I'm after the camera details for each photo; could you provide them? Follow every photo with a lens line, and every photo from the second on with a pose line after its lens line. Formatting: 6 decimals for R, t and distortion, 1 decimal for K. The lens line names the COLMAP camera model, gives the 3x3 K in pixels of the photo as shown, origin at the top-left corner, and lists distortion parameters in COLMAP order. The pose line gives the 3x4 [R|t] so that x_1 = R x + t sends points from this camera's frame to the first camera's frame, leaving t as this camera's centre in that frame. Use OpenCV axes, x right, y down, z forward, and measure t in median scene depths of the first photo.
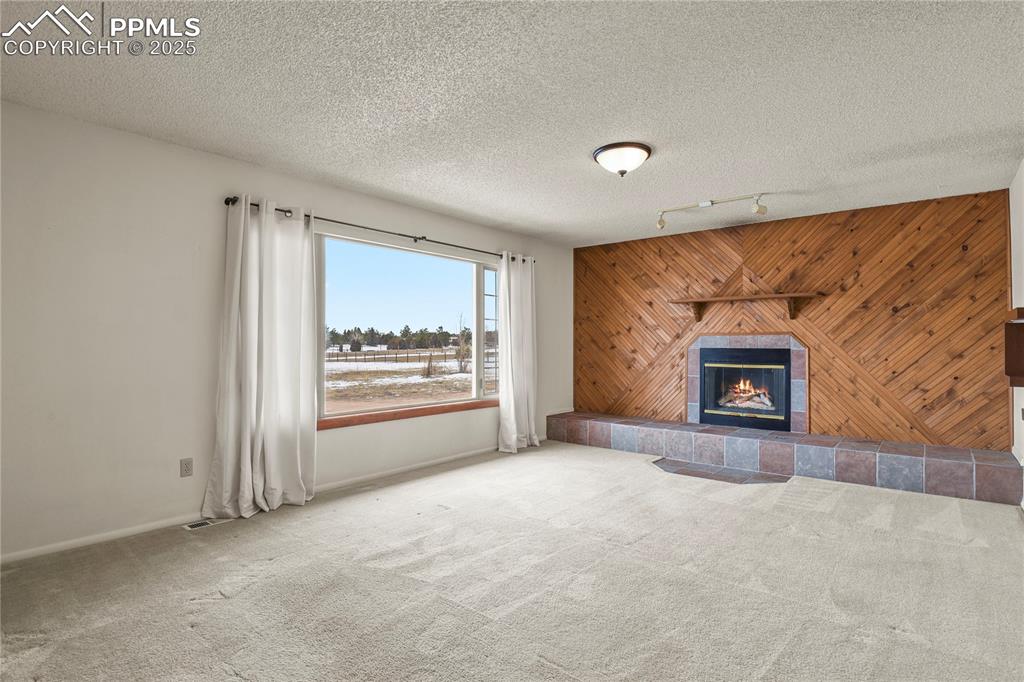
lens RADIAL K [[499.2, 0, 517.5], [0, 499.2, 342.6], [0, 0, 1]] dist [-0.014051, 0.001516]
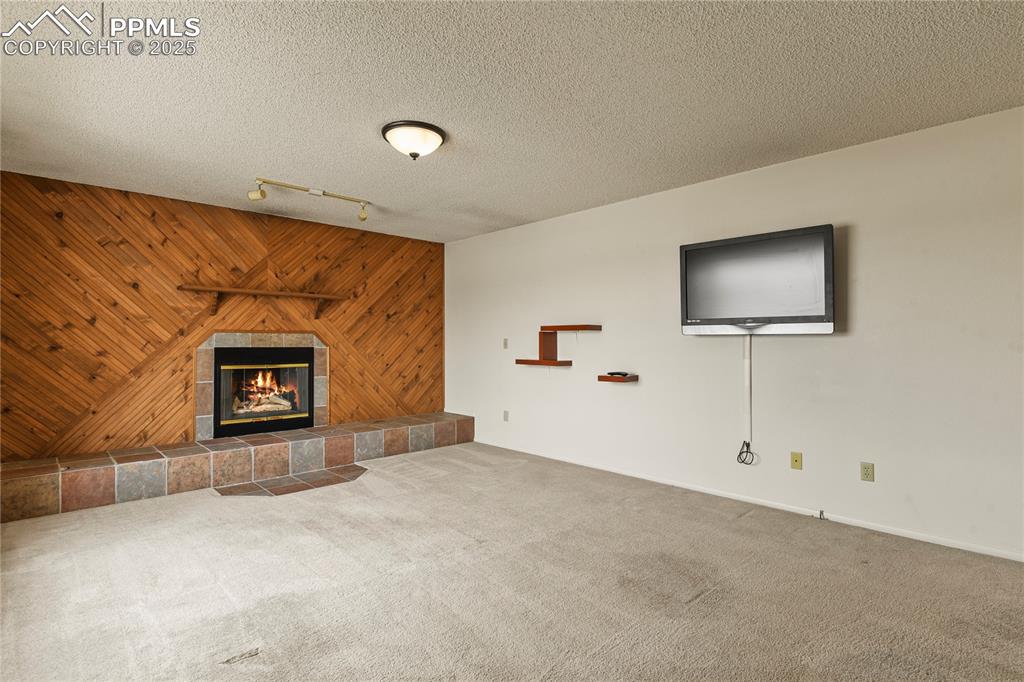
lens RADIAL K [[499.2, 0, 510.7], [0, 499.2, 341.2], [0, 0, 1]] dist [-0.014051, 0.001516]
pose [[0.131867, 0.003401, 0.991262, -0.415392], [-0.004548, 0.999986, -0.002826, 0.000797], [-0.991257, -0.004136, 0.131881, 0.436953]]
